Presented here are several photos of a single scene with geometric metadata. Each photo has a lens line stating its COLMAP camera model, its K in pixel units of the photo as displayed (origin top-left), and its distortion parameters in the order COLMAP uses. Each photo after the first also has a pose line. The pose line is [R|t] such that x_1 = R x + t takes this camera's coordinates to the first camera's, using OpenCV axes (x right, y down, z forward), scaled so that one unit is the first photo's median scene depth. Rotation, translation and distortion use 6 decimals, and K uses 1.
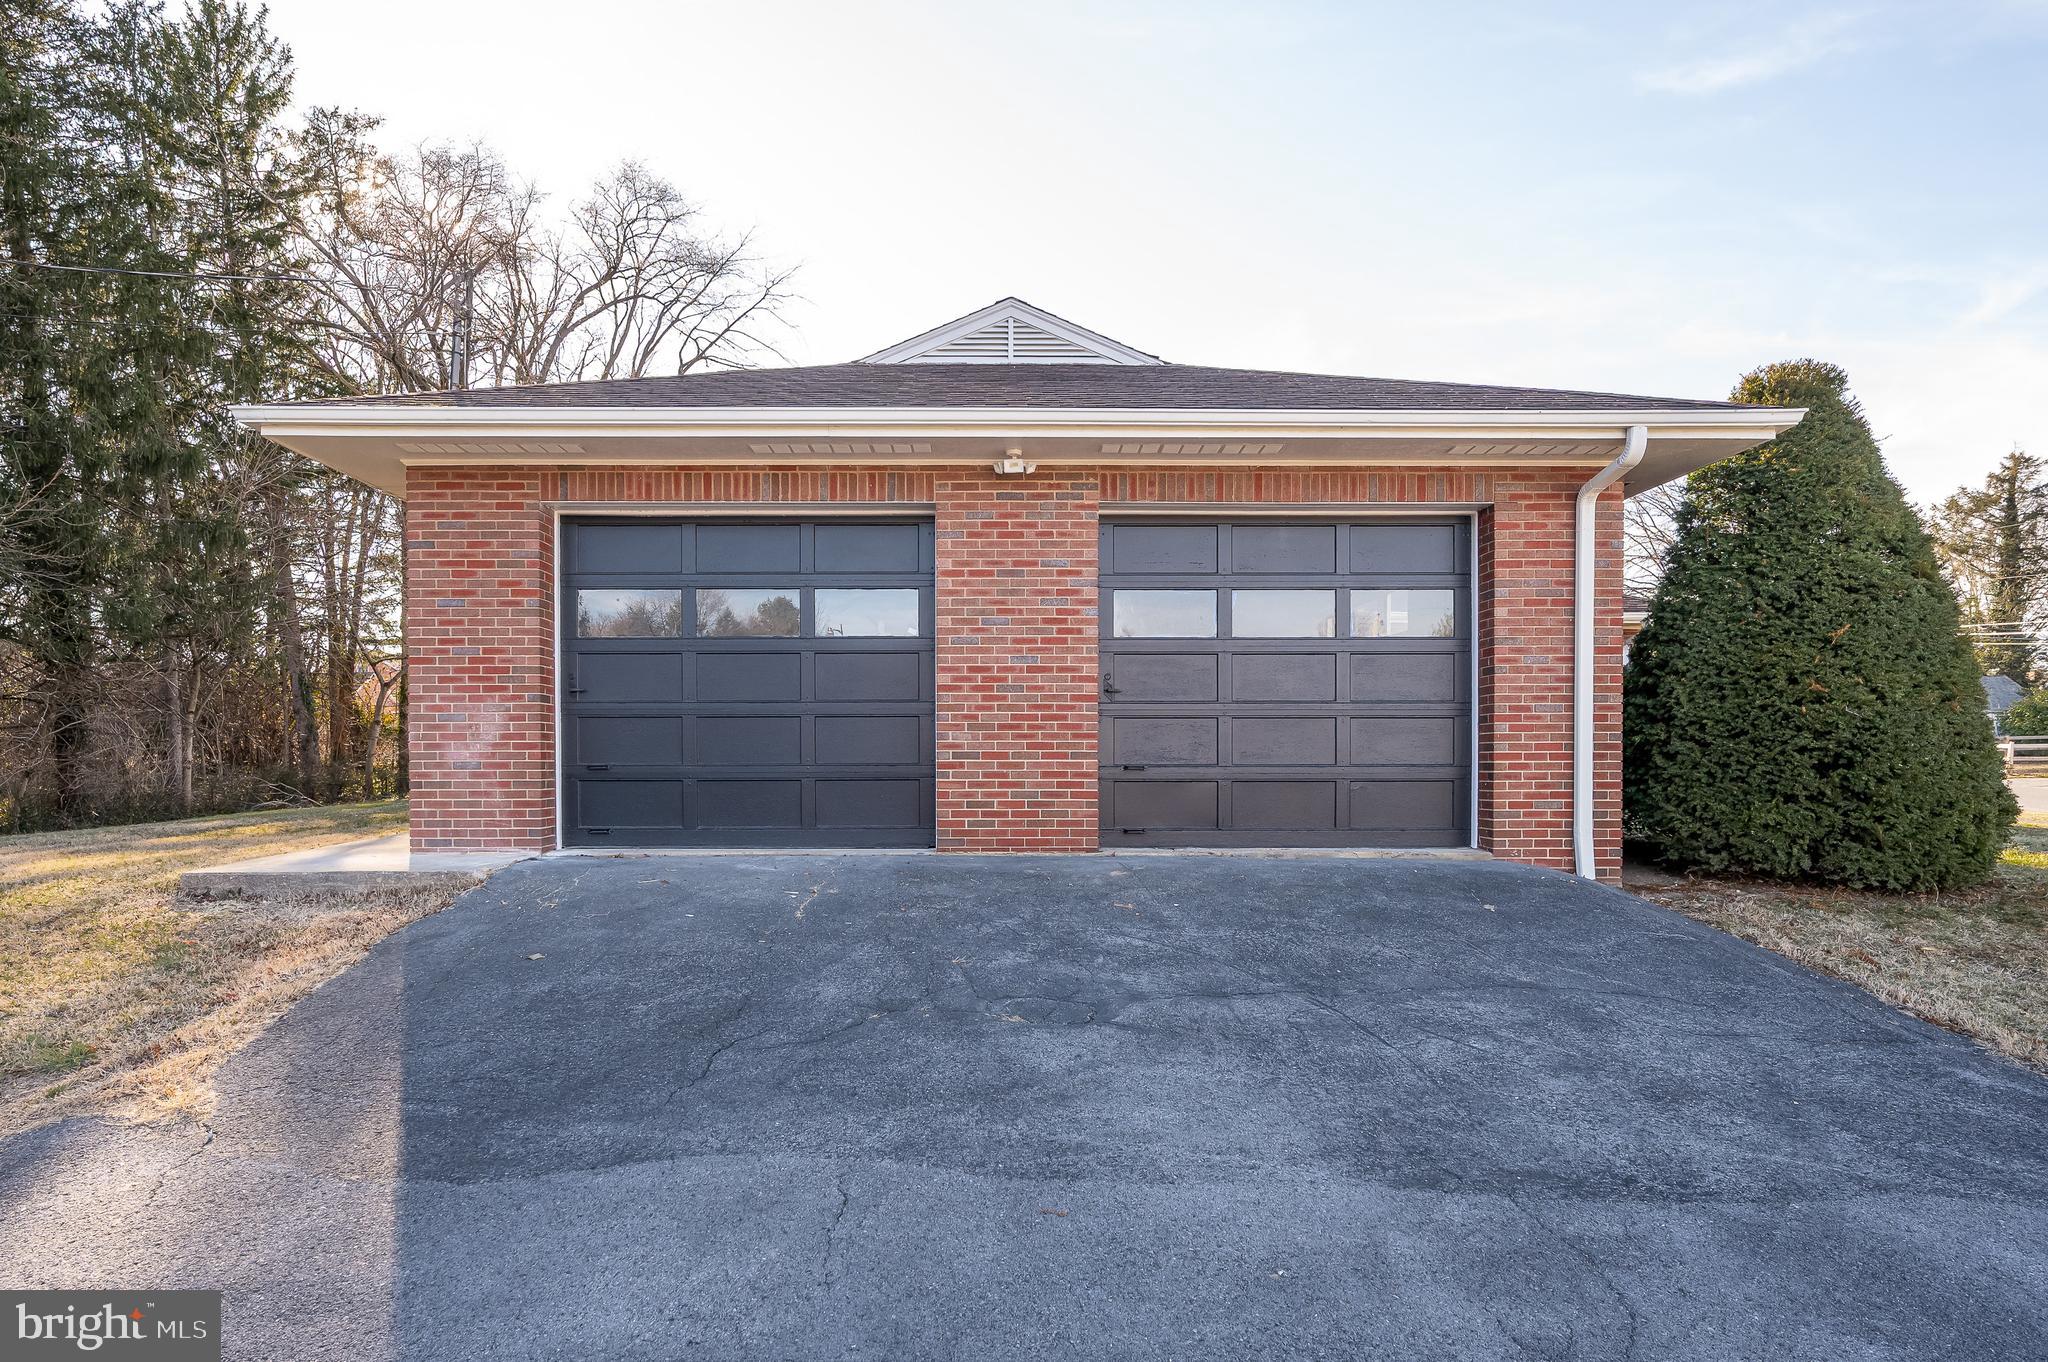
lens RADIAL K [[1033.1, 0, 1023.6], [0, 1033.1, 683.1], [0, 0, 1]] dist [0.005395, -0.000365]
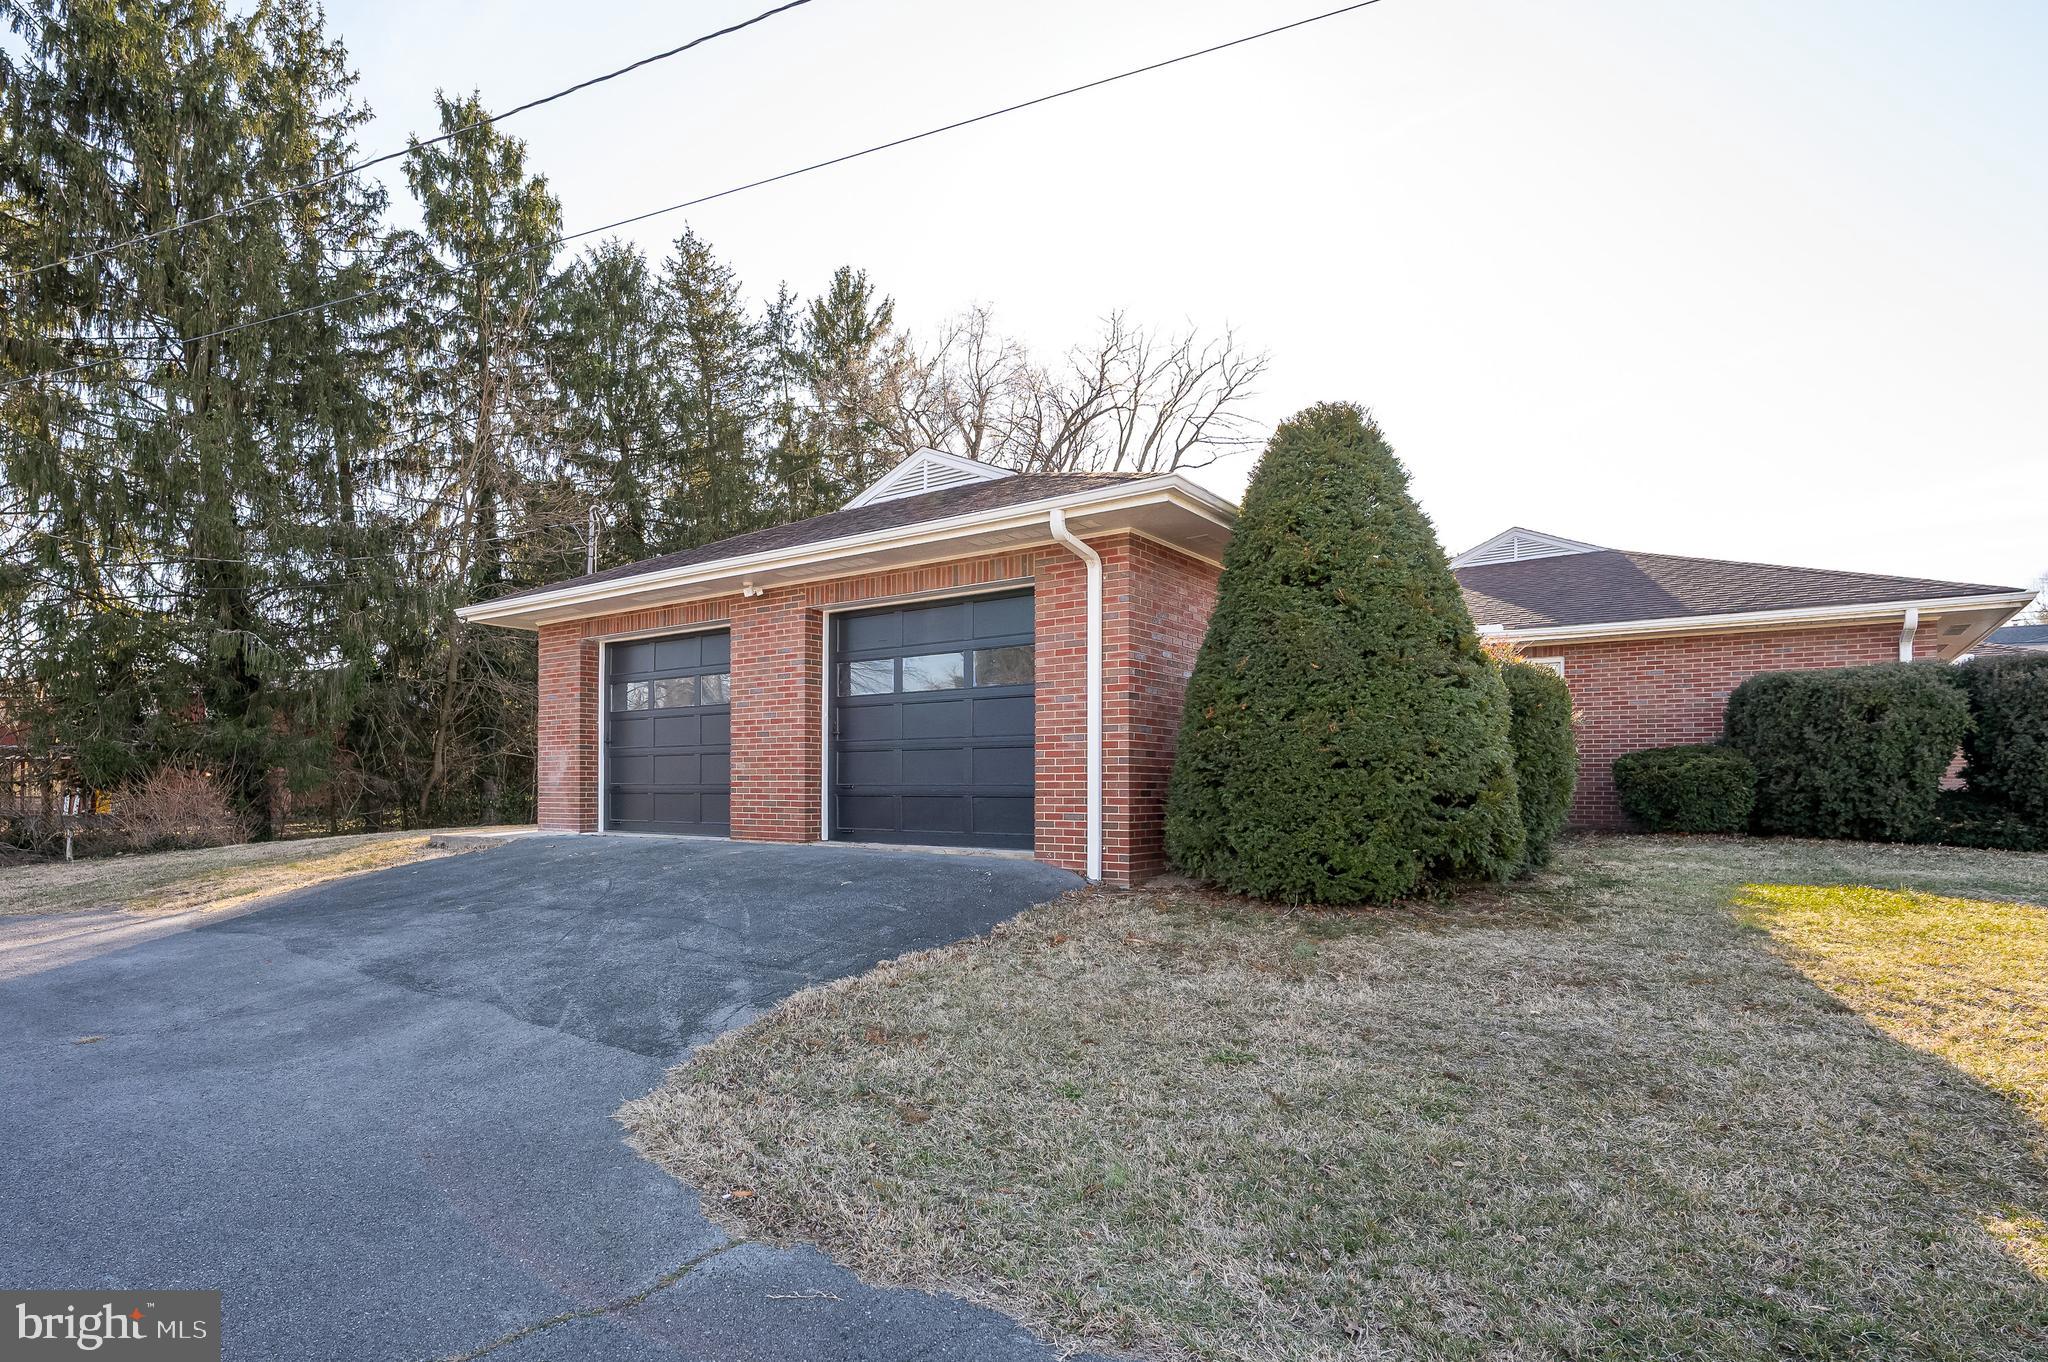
lens RADIAL K [[946.3, 0, 1025.1], [0, 946.3, 685.9], [0, 0, 1]] dist [-0.000954, 0.000296]
pose [[0.838747, -0.056228, -0.541610, 1.074297], [0.040059, 0.998331, -0.041608, 0.007329], [0.543045, 0.013202, 0.839600, 0.026385]]
